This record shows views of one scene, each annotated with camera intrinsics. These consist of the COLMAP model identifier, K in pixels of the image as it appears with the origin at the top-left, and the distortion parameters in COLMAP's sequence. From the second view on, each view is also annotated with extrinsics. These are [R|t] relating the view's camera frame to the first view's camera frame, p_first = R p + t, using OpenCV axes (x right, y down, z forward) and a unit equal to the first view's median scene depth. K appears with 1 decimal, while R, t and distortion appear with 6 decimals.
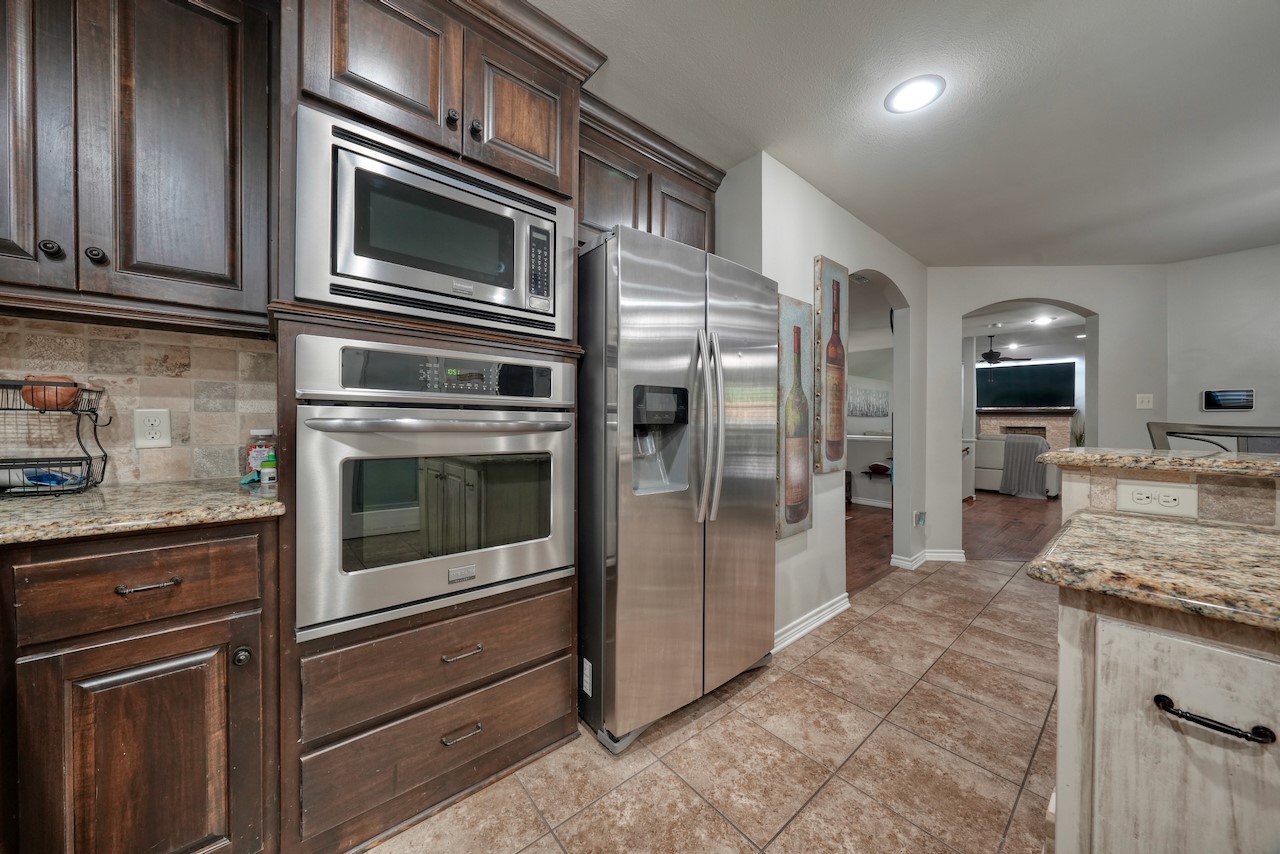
lens RADIAL K [[431.2, 0, 641.2], [0, 431.2, 425.8], [0, 0, 1]] dist [-0.003999, 0.000436]
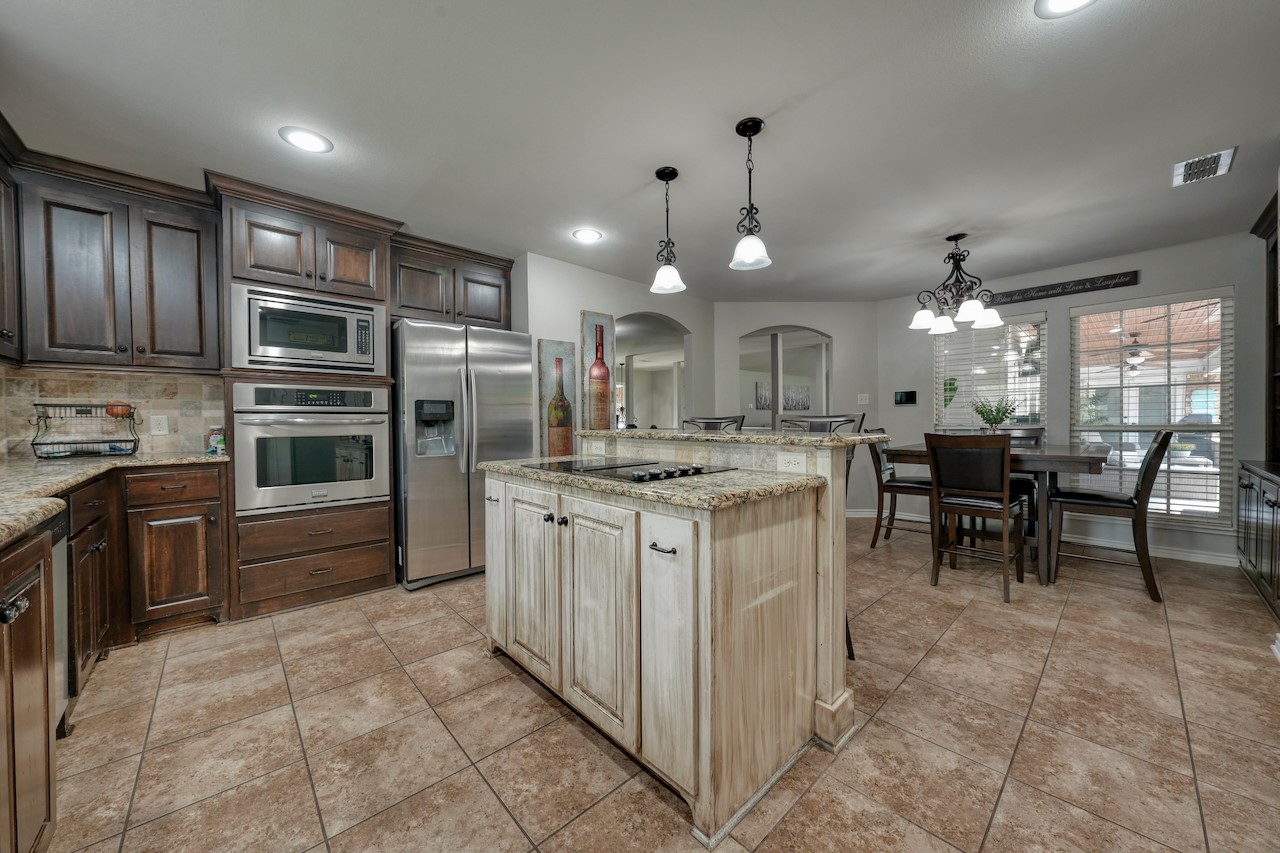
lens RADIAL K [[457.0, 0, 643.9], [0, 457.0, 425.0], [0, 0, 1]] dist [-0.002770, -0.000060]
pose [[0.998764, -0.012918, 0.047988, 1.046606], [0.012433, 0.999869, 0.010403, 0.010782], [-0.048116, -0.009793, 0.998794, -1.269641]]
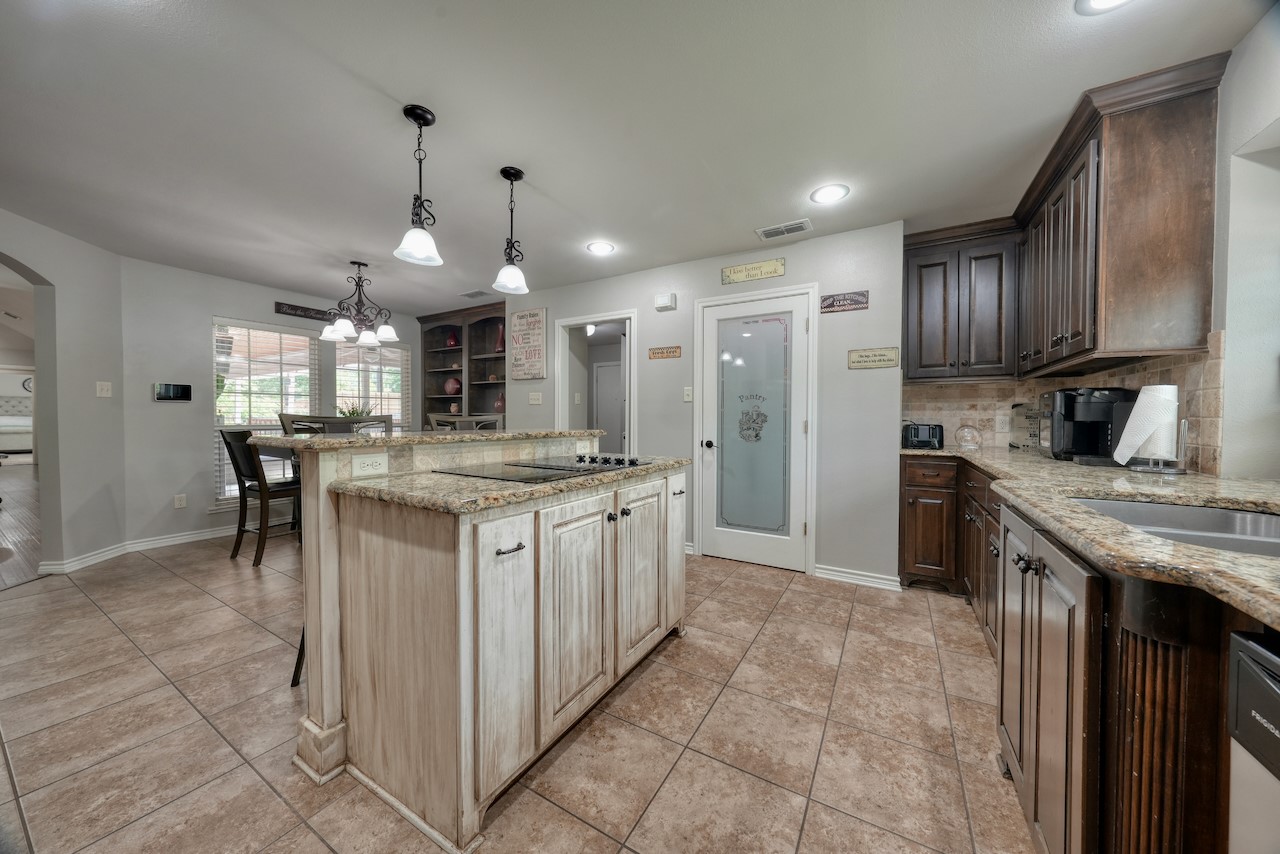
lens RADIAL K [[431.2, 0, 642.6], [0, 431.2, 425.4], [0, 0, 1]] dist [-0.003999, 0.000436]
pose [[-0.334858, -0.023633, 0.941972, -0.438339], [-0.003858, 0.999711, 0.023710, -0.008809], [-0.942261, 0.004305, -0.334853, 0.475743]]
